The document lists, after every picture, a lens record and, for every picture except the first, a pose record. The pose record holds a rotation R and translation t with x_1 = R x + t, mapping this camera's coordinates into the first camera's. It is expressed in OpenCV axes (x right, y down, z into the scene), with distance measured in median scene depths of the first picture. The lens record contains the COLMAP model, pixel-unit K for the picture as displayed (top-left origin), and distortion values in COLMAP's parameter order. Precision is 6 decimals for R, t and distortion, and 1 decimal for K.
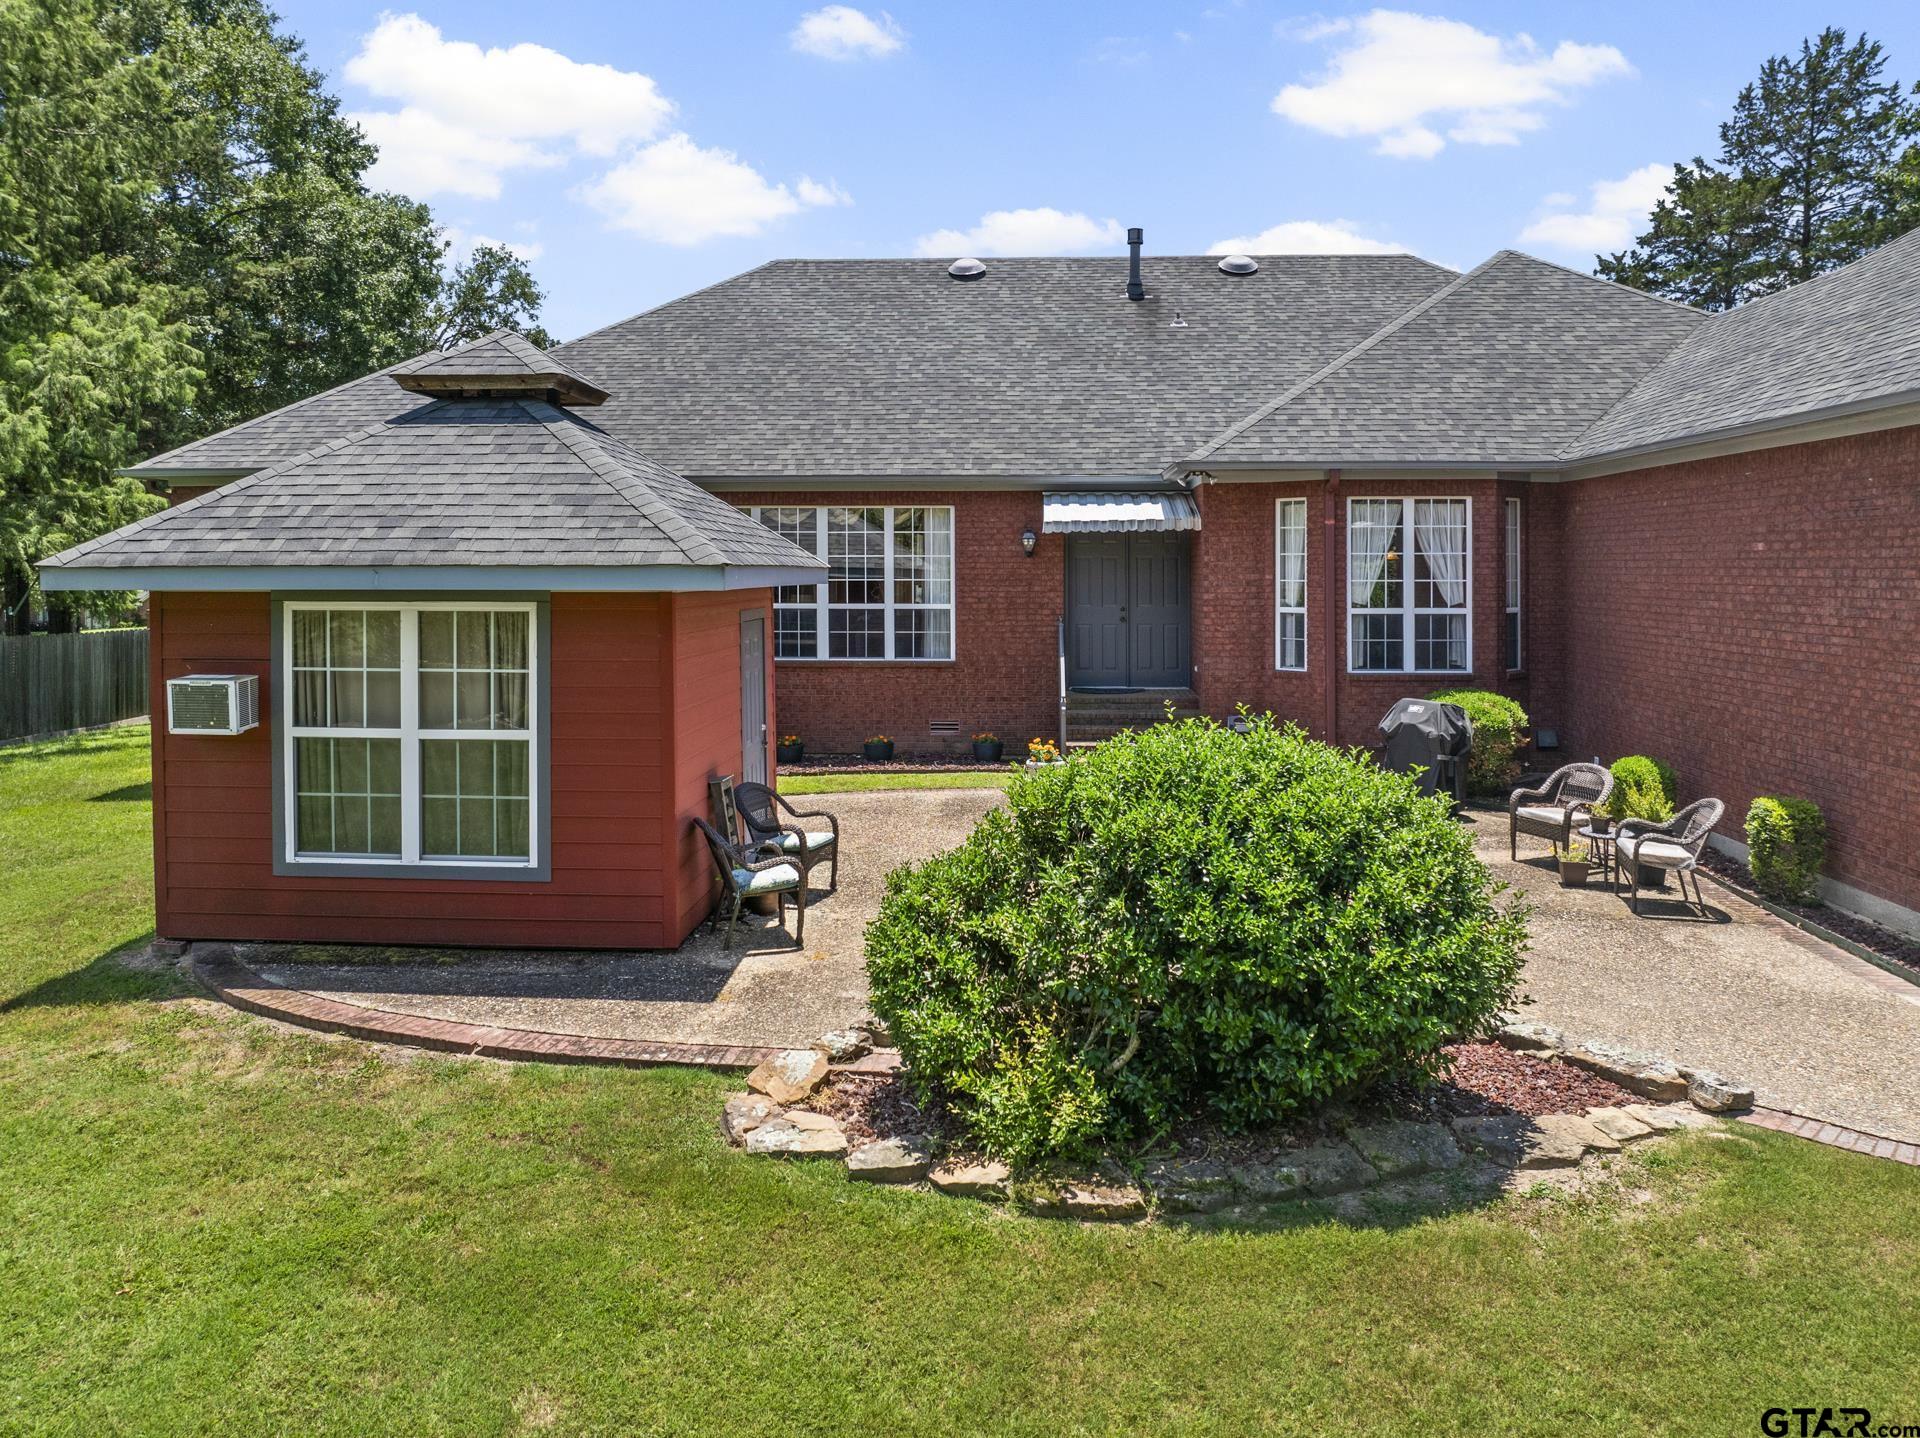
lens RADIAL K [[1420.2, 0, 961.6], [0, 1420.2, 626.6], [0, 0, 1]] dist [-0.065824, 0.052190]
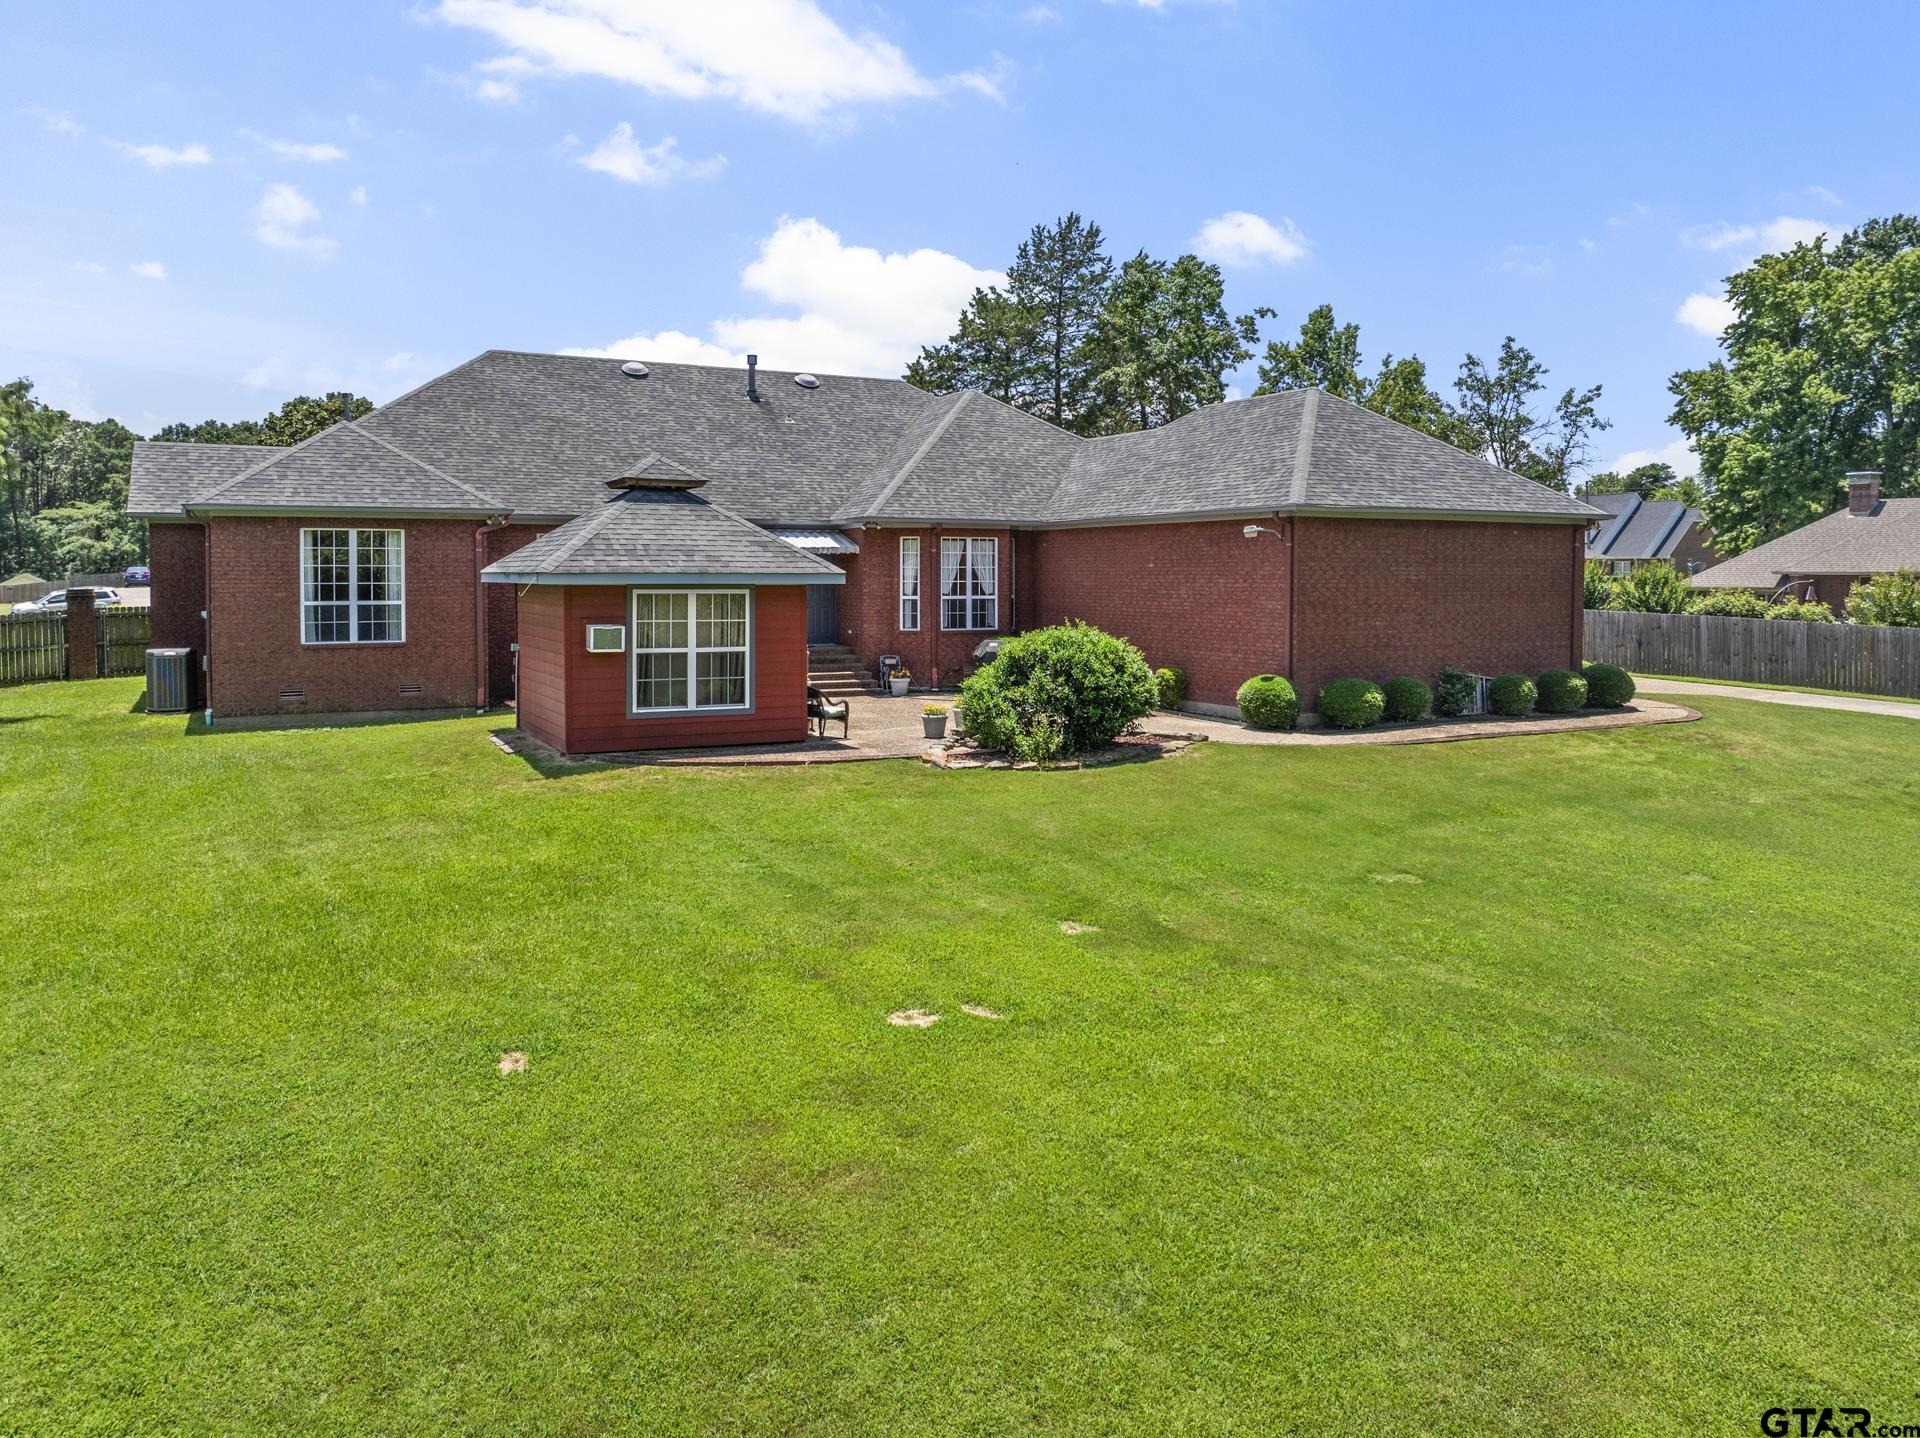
lens RADIAL K [[1371.7, 0, 970.2], [0, 1371.7, 745.8], [0, 0, 1]] dist [-0.045487, -0.001187]
pose [[0.859501, -0.059930, 0.507608, -0.636623], [0.017194, 0.995930, 0.088470, 0.025032], [-0.510845, -0.067312, 0.857034, -0.607968]]
